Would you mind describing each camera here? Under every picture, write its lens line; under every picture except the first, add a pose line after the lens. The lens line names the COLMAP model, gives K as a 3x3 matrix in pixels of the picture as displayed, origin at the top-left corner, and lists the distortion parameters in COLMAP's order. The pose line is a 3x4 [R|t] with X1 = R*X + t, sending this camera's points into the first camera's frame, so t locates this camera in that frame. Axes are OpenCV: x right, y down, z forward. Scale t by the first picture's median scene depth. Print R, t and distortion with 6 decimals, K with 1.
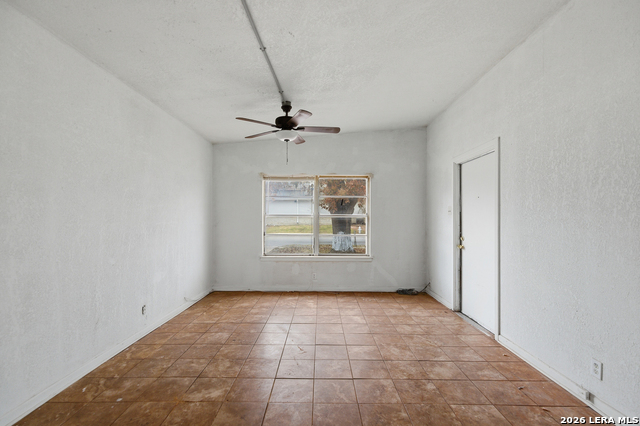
lens RADIAL K [[290.8, 0, 320.4], [0, 290.8, 216.1], [0, 0, 1]] dist [0.001070, 0.001020]
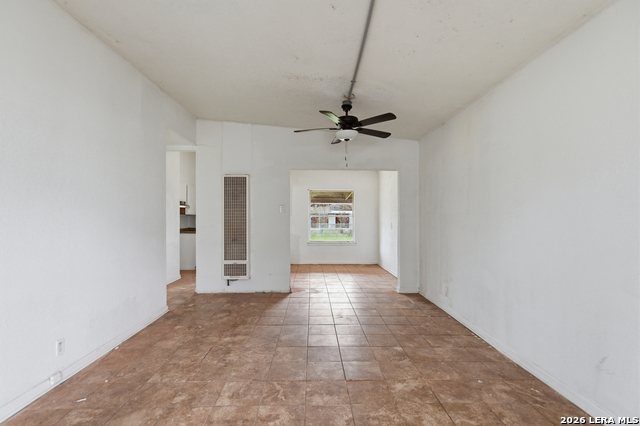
lens RADIAL K [[303.3, 0, 319.8], [0, 303.3, 217.5], [0, 0, 1]] dist [0.003604, -0.000386]
pose [[-0.999654, -0.006514, -0.025479, -0.024209], [-0.006374, 0.999964, -0.005575, 0.007024], [0.025514, -0.005411, -0.999660, 1.199891]]
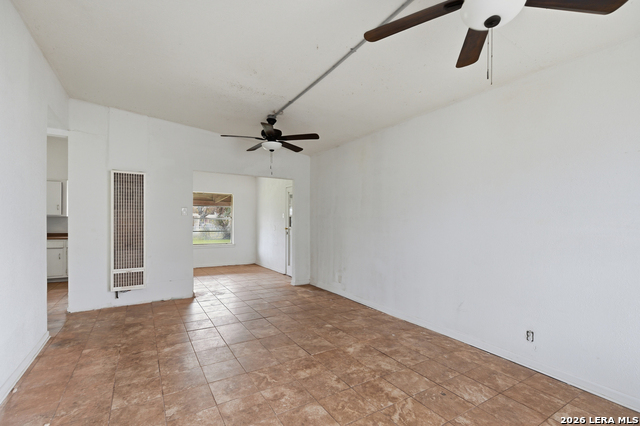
lens RADIAL K [[290.8, 0, 317.7], [0, 290.8, 221.5], [0, 0, 1]] dist [0.001070, 0.001020]
pose [[-0.854011, -0.008366, -0.520188, 0.281053], [-0.006908, 0.999965, -0.004742, 0.008976], [0.520210, -0.000456, -0.854039, 1.199851]]
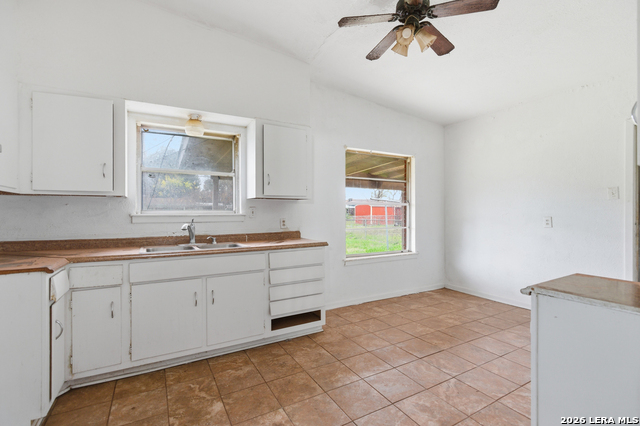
lens RADIAL K [[290.8, 0, 318.8], [0, 290.8, 212.4], [0, 0, 1]] dist [0.001070, 0.001020]
pose [[-0.873424, -0.003848, -0.486944, 0.592336], [-0.005164, 0.999986, 0.001360, 0.016298], [0.486932, 0.003703, -0.873432, -0.264533]]
